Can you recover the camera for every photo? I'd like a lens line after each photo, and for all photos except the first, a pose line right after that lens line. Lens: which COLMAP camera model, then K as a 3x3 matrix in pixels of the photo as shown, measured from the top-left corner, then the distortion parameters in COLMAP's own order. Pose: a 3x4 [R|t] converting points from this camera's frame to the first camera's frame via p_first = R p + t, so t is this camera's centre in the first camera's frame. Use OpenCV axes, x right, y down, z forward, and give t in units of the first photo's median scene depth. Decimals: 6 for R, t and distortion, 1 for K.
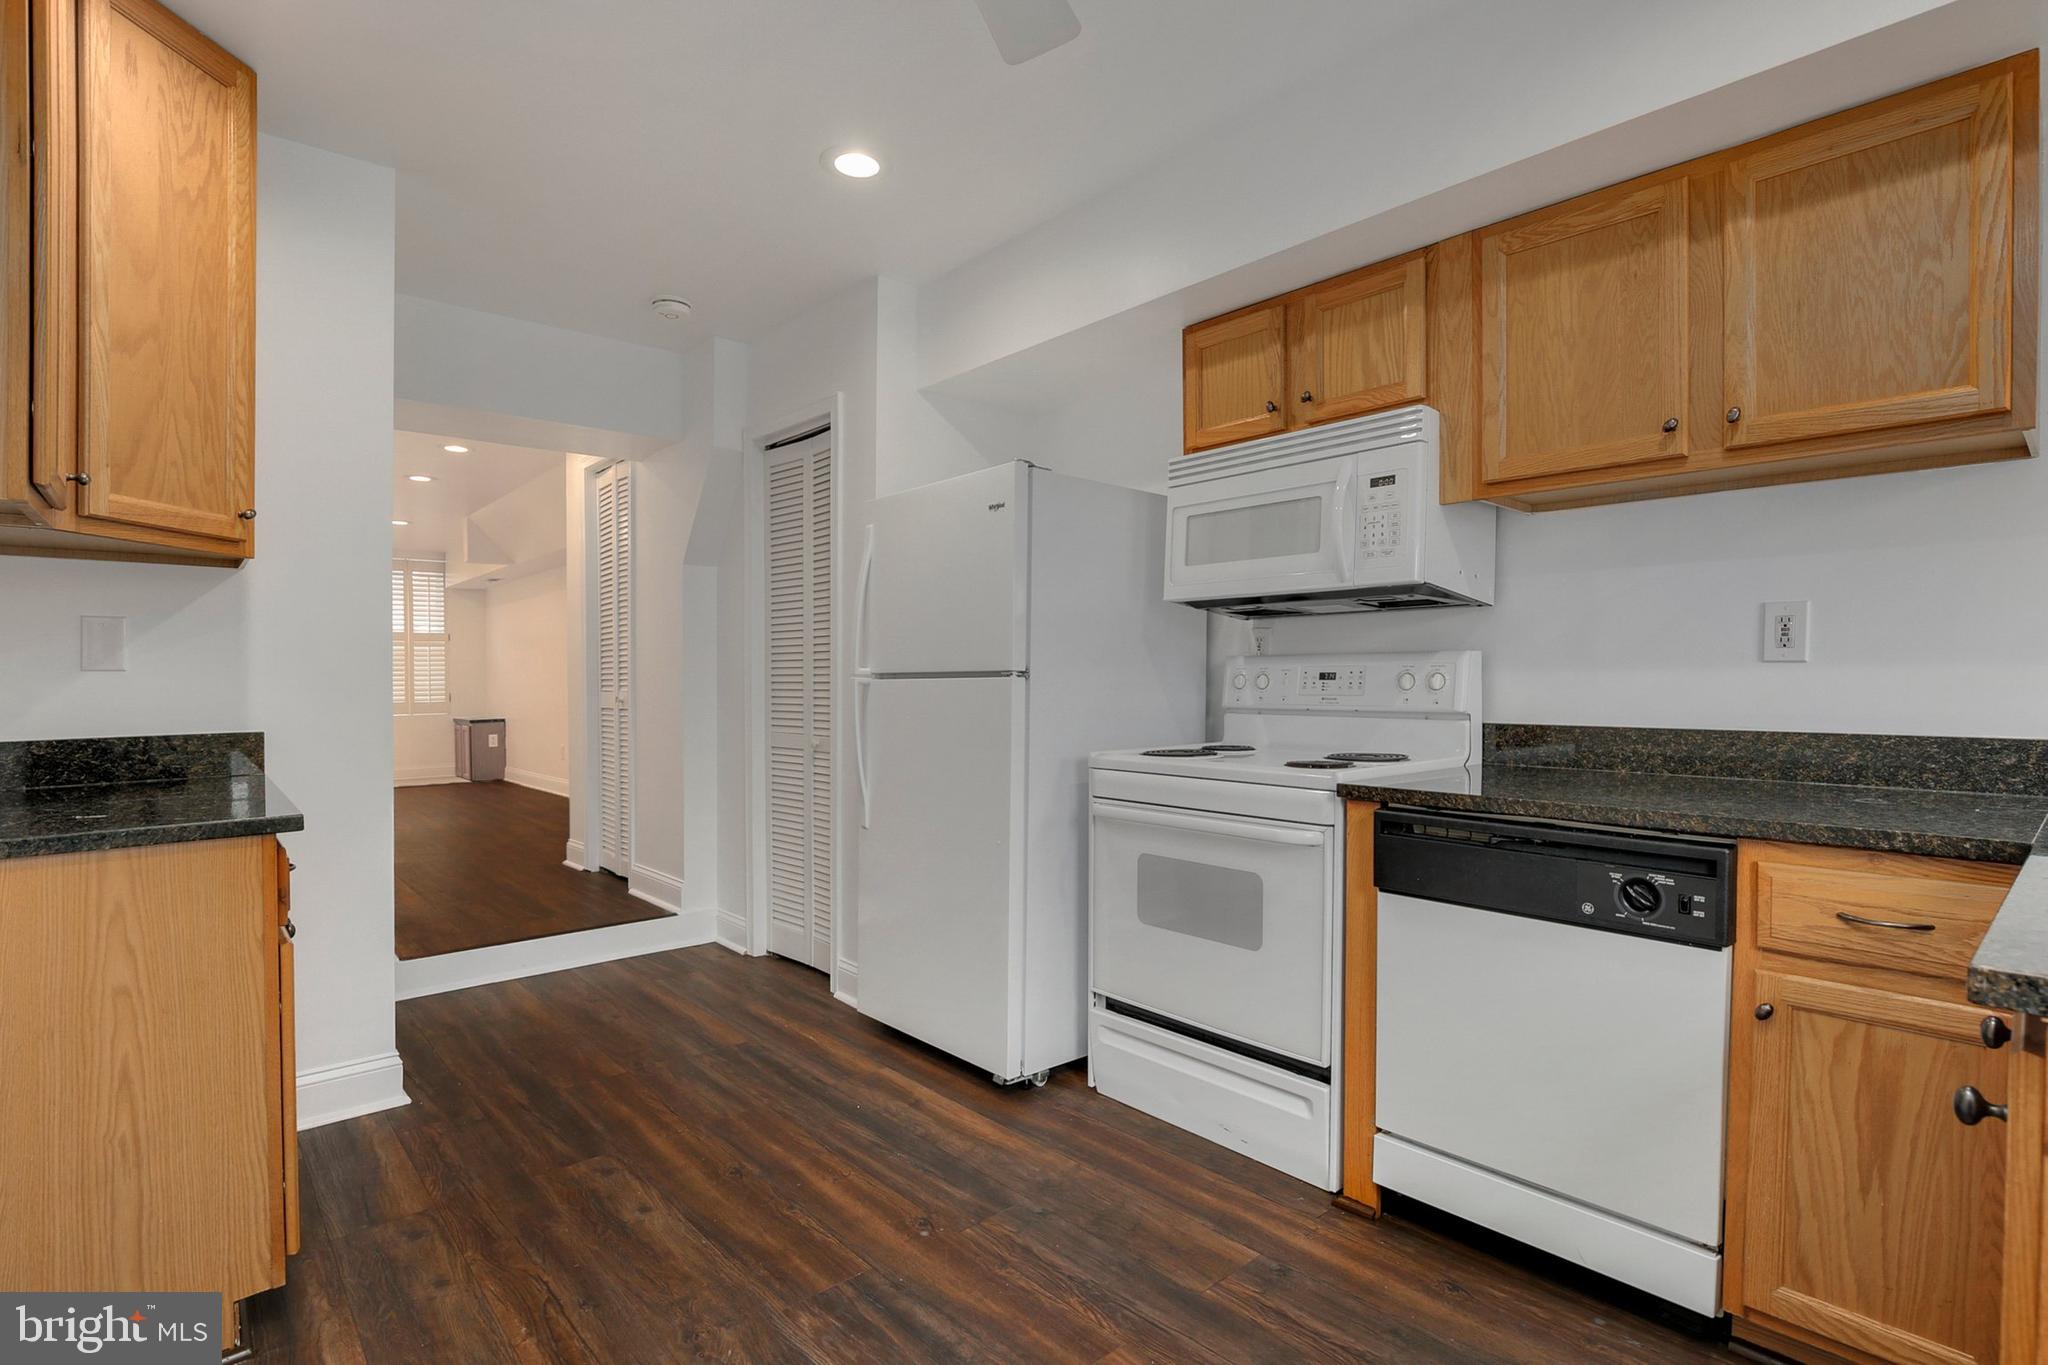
lens RADIAL K [[981.2, 0, 1038.0], [0, 981.2, 707.3], [0, 0, 1]] dist [-0.034623, 0.005704]
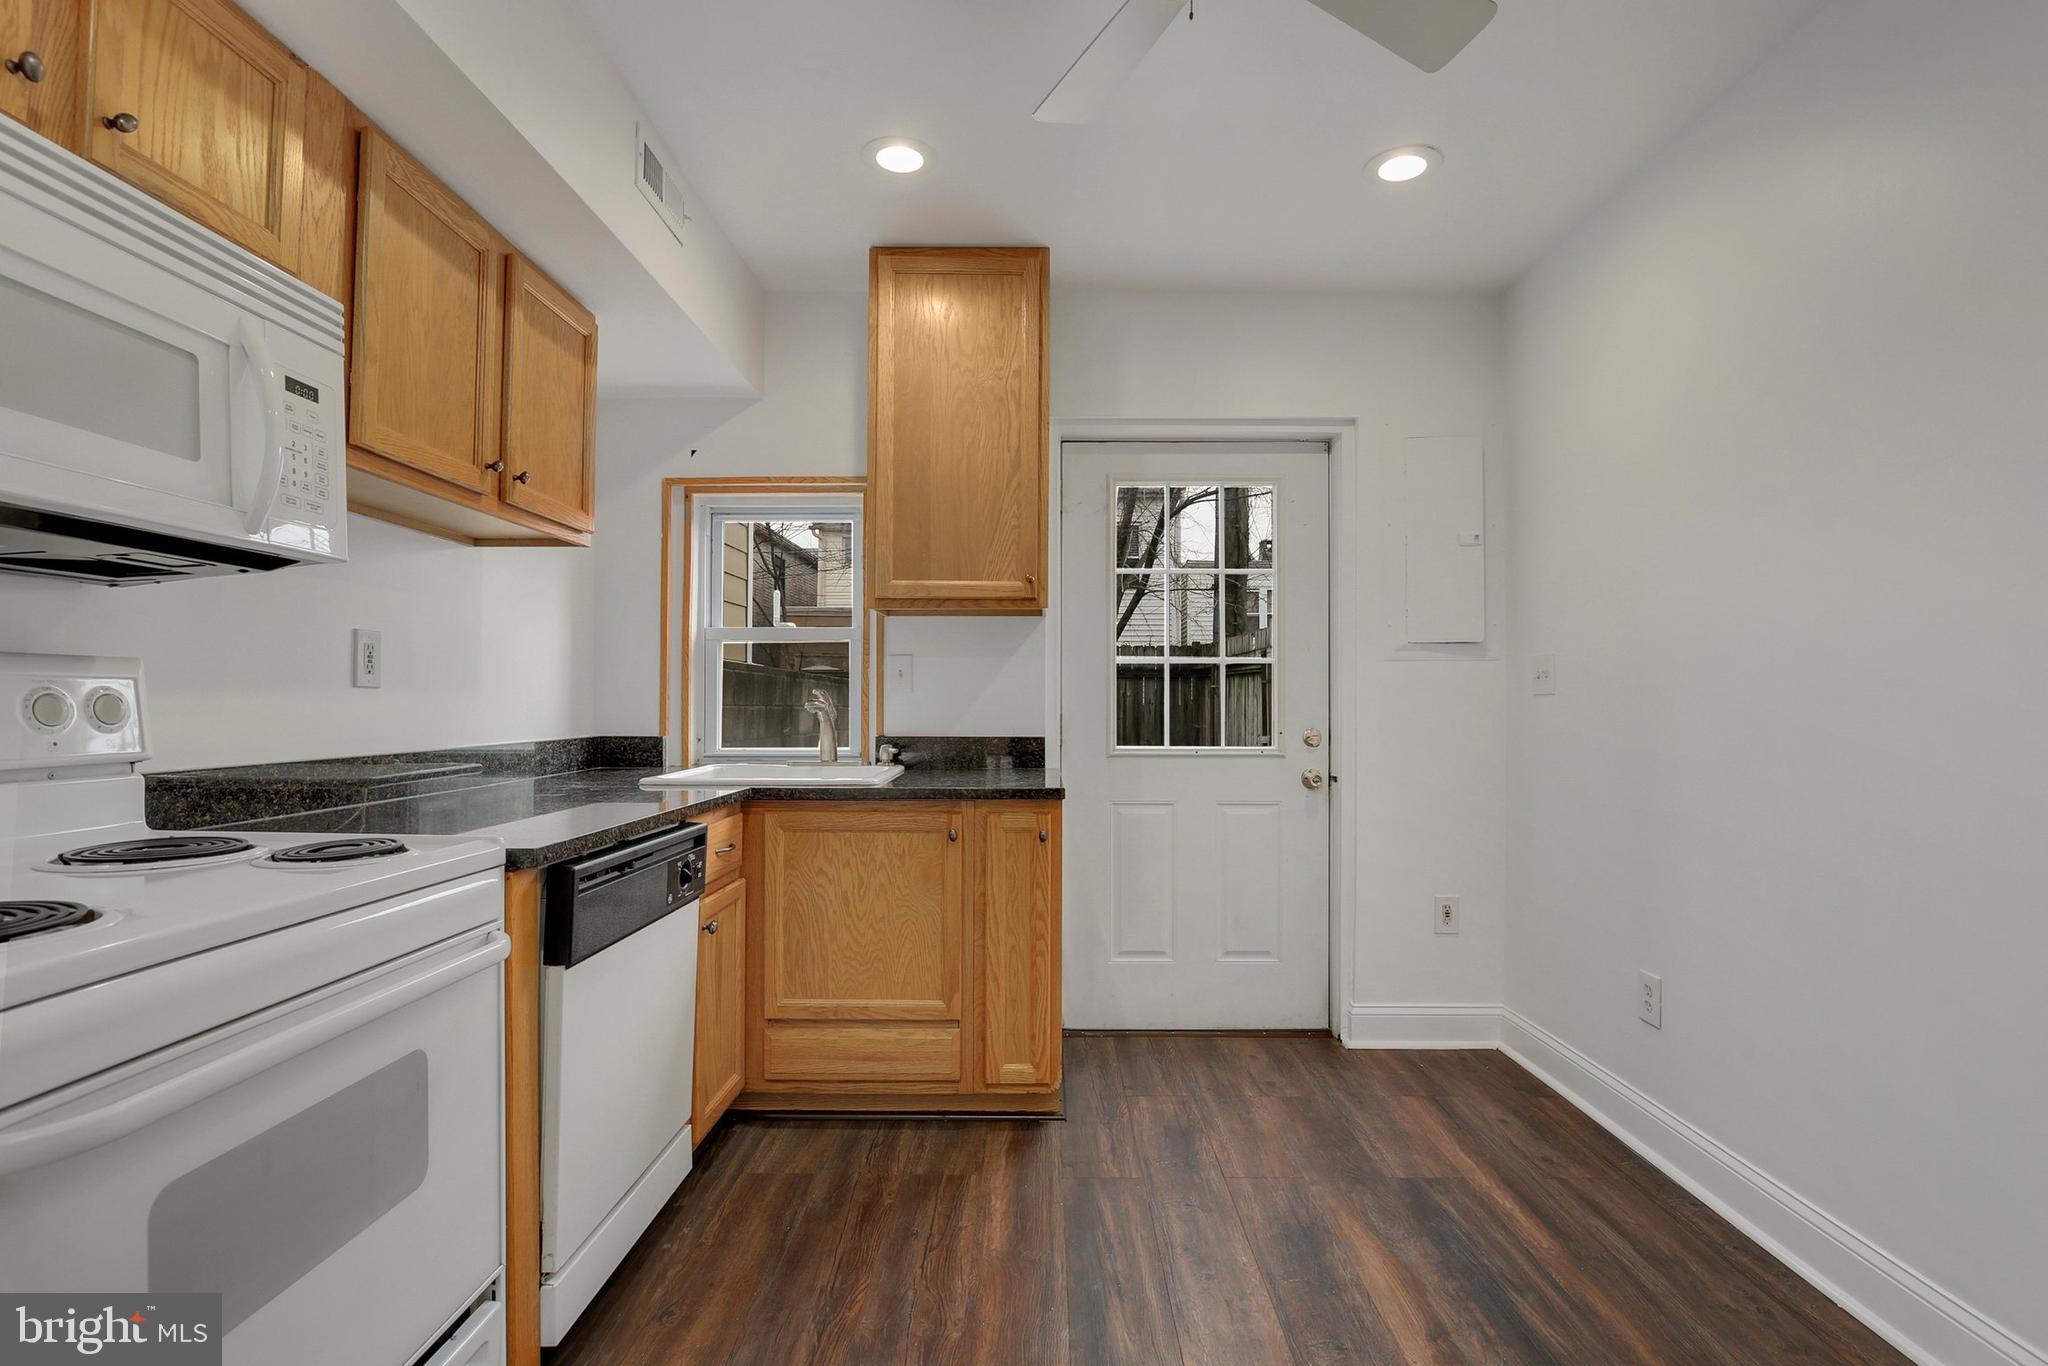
lens RADIAL K [[957.9, 0, 1037.9], [0, 957.9, 704.3], [0, 0, 1]] dist [-0.036997, 0.007841]
pose [[-0.736100, 0.000043, 0.676873, -0.440814], [0.020294, 0.999552, 0.022006, -0.036775], [-0.676569, 0.029935, -0.735771, 1.239689]]
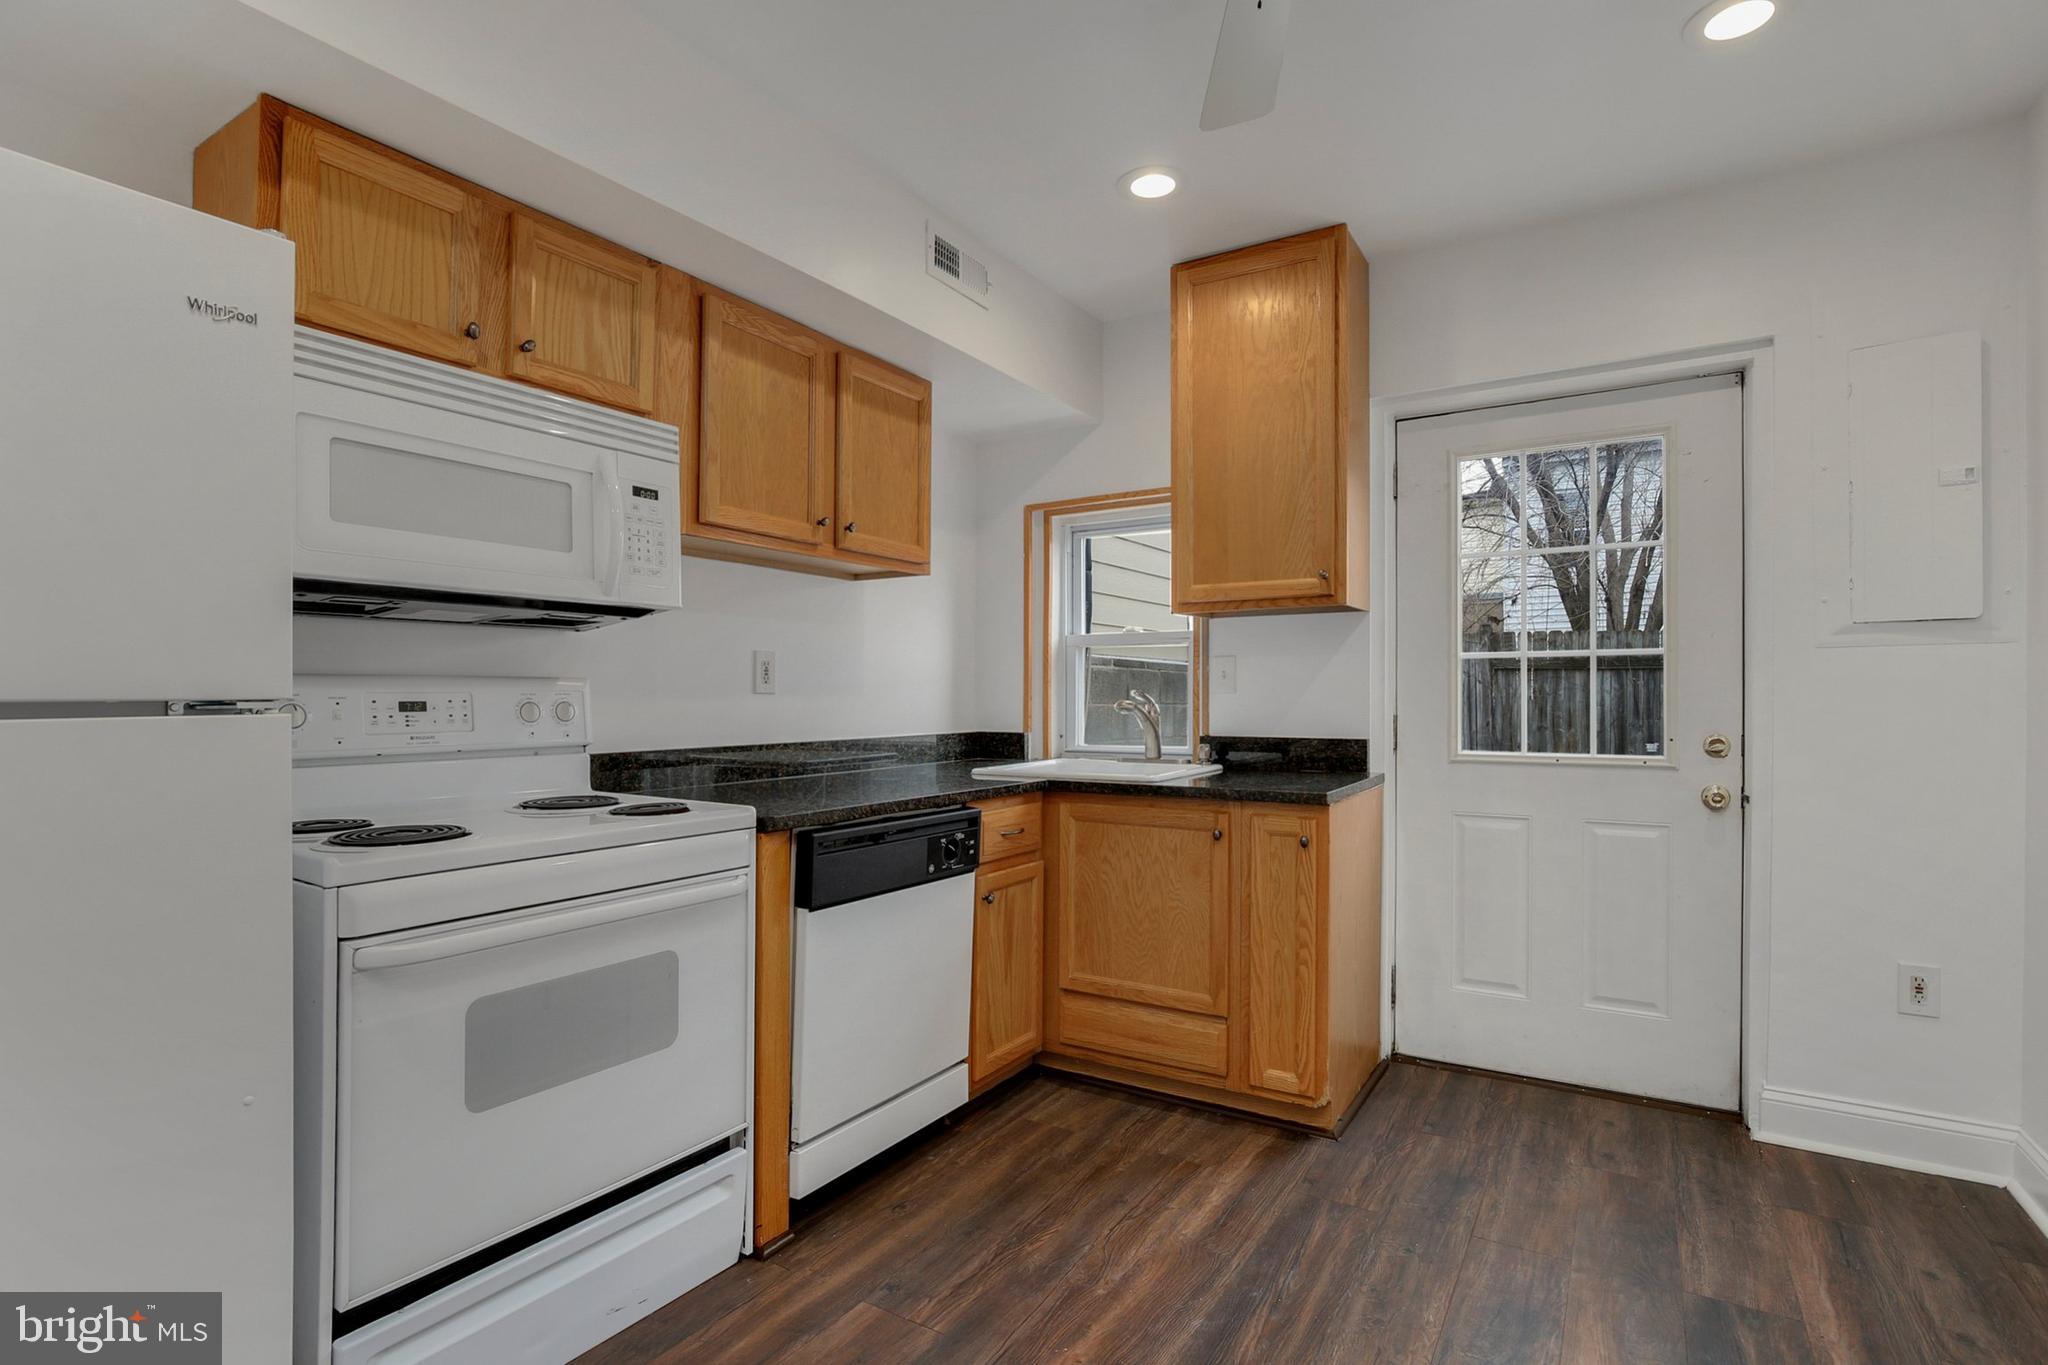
lens RADIAL K [[981.2, 0, 1038.0], [0, 981.2, 707.3], [0, 0, 1]] dist [-0.034623, 0.005704]
pose [[-0.272079, -0.005643, 0.962258, -0.688690], [0.031476, 0.999396, 0.014760, -0.036109], [-0.961760, 0.034304, -0.271737, 0.989655]]
